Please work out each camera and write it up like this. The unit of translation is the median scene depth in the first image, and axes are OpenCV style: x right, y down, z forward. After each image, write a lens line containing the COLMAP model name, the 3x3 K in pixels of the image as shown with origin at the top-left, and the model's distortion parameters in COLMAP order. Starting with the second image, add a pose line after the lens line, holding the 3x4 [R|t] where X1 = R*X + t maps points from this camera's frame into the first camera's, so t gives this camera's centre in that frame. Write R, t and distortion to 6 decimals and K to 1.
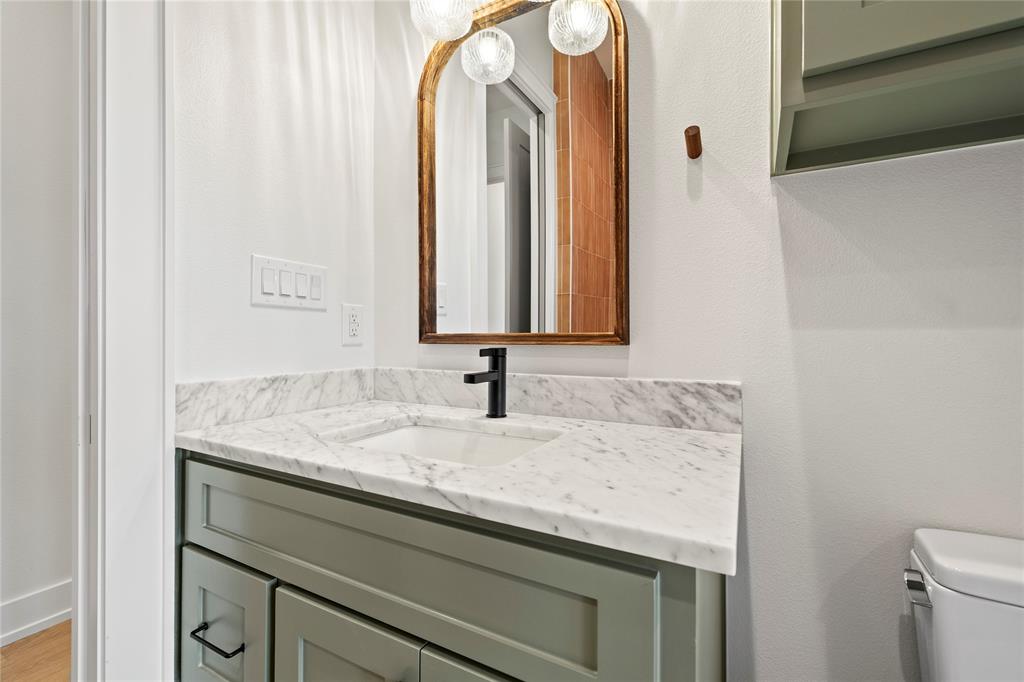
lens RADIAL K [[440.0, 0, 512.0], [0, 440.0, 341.0], [0, 0, 1]] dist [0.000803, 0.000033]
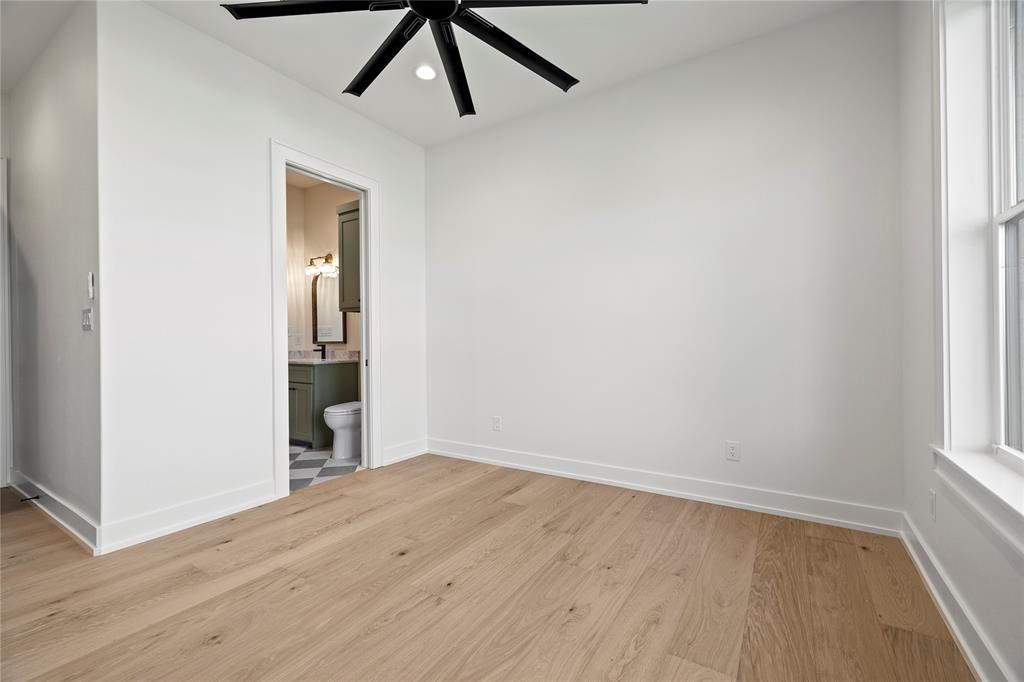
lens RADIAL K [[440.0, 0, 512.0], [0, 440.0, 341.0], [0, 0, 1]] dist [0.000803, 0.000033]
pose [[0.998351, -0.011432, -0.056246, 2.261742], [0.011471, 0.999934, 0.000360, 0.000785], [0.056238, -0.001005, 0.998417, -3.624186]]
